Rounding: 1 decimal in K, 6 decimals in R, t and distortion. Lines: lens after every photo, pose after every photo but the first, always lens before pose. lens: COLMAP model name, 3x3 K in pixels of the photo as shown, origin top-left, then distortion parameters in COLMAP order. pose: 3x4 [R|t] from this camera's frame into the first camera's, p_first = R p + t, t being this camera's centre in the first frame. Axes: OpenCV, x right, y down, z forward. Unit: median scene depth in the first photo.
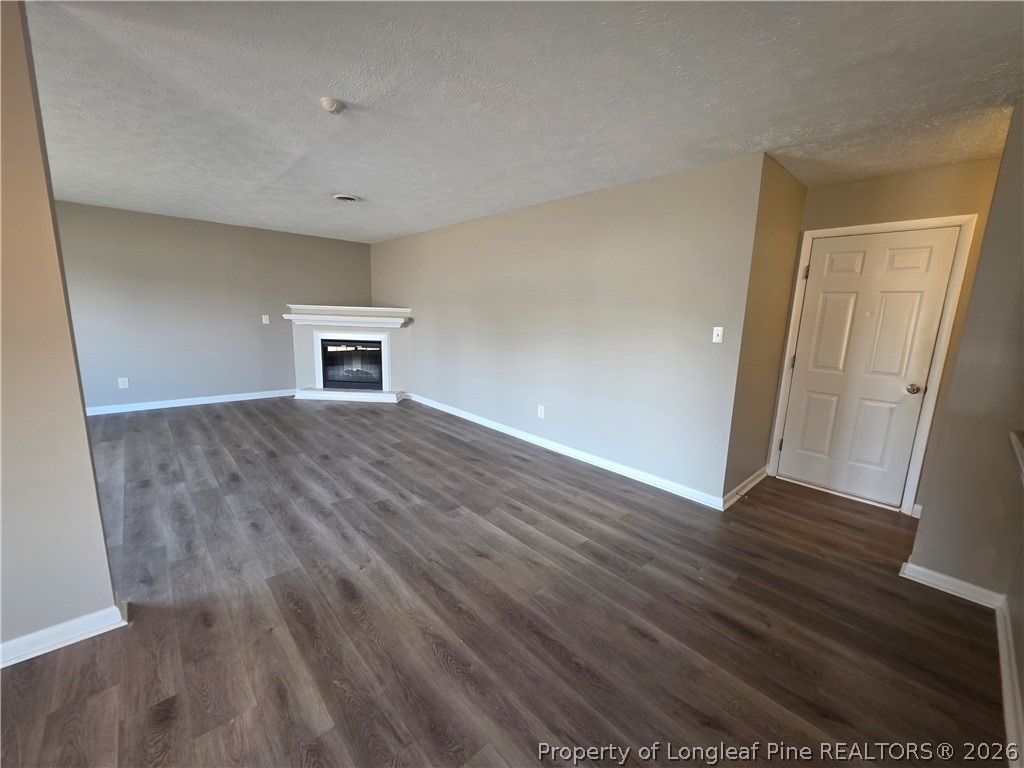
lens RADIAL K [[408.8, 0, 509.2], [0, 408.8, 382.3], [0, 0, 1]] dist [0.001521, -0.000009]
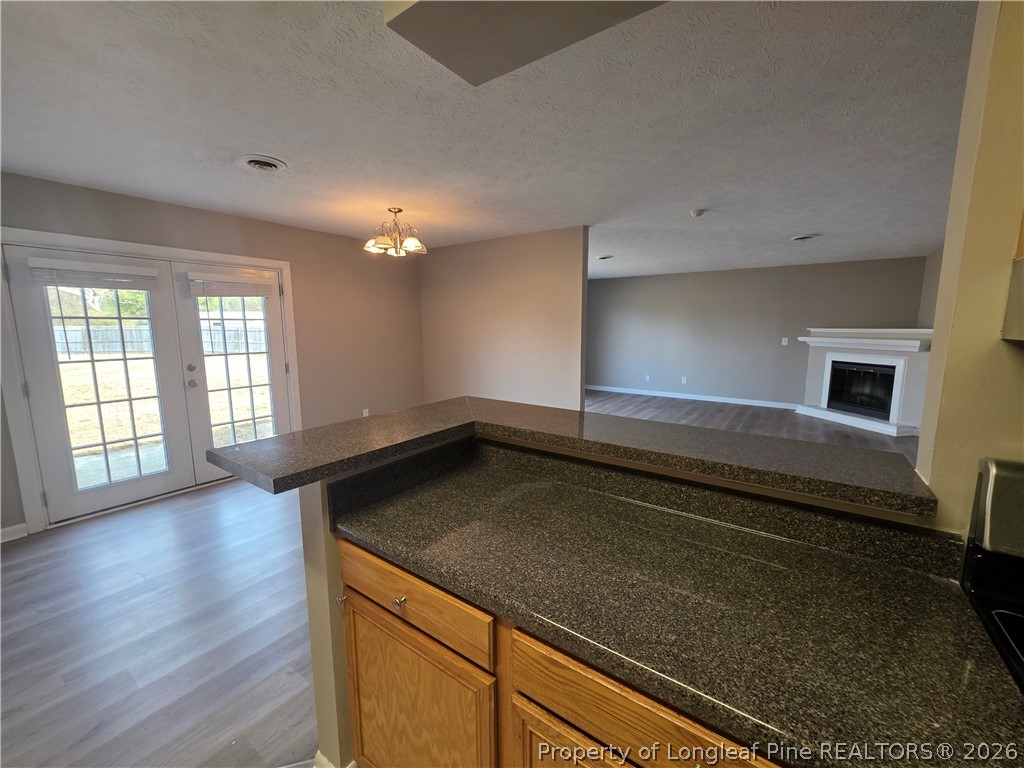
lens RADIAL K [[408.8, 0, 509.2], [0, 408.8, 382.3], [0, 0, 1]] dist [0.001521, -0.000009]
pose [[0.209454, 0.099995, -0.972692, 0.605133], [-0.159654, 0.984905, 0.066872, 0.014697], [0.964697, 0.141288, 0.222257, -0.016686]]
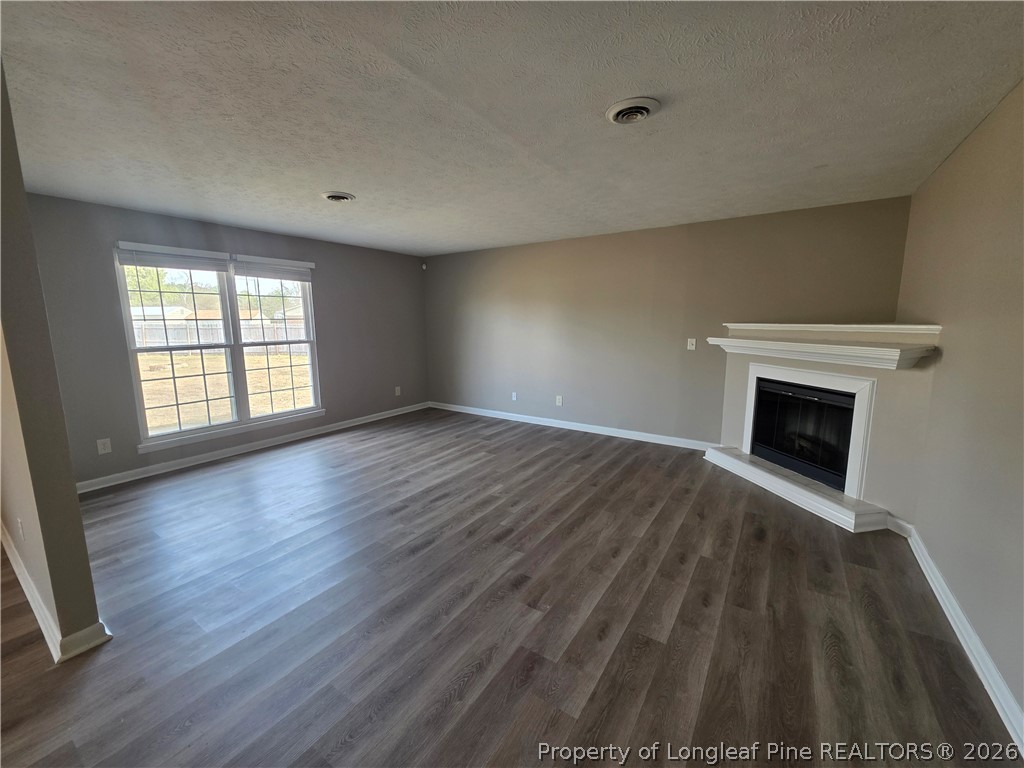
lens RADIAL K [[408.8, 0, 509.2], [0, 408.8, 382.3], [0, 0, 1]] dist [0.001521, -0.000009]
pose [[0.235099, 0.108271, -0.965922, 0.085170], [-0.152785, 0.985539, 0.073283, -0.137255], [0.959888, 0.130350, 0.248241, 0.768889]]
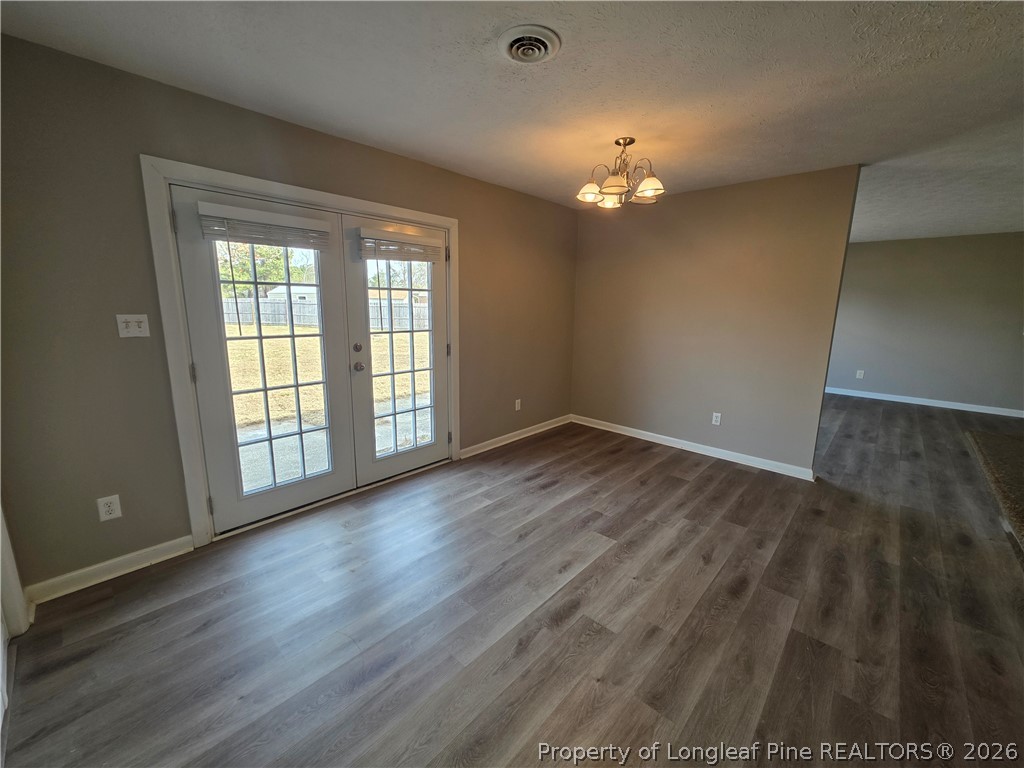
lens RADIAL K [[409.6, 0, 513.4], [0, 409.6, 378.1], [0, 0, 1]] dist [0.002857, 0.000107]
pose [[0.082687, 0.146577, -0.985737, 0.337943], [-0.184395, 0.974296, 0.129408, 0.061179], [0.979368, 0.171065, 0.107589, -0.290760]]
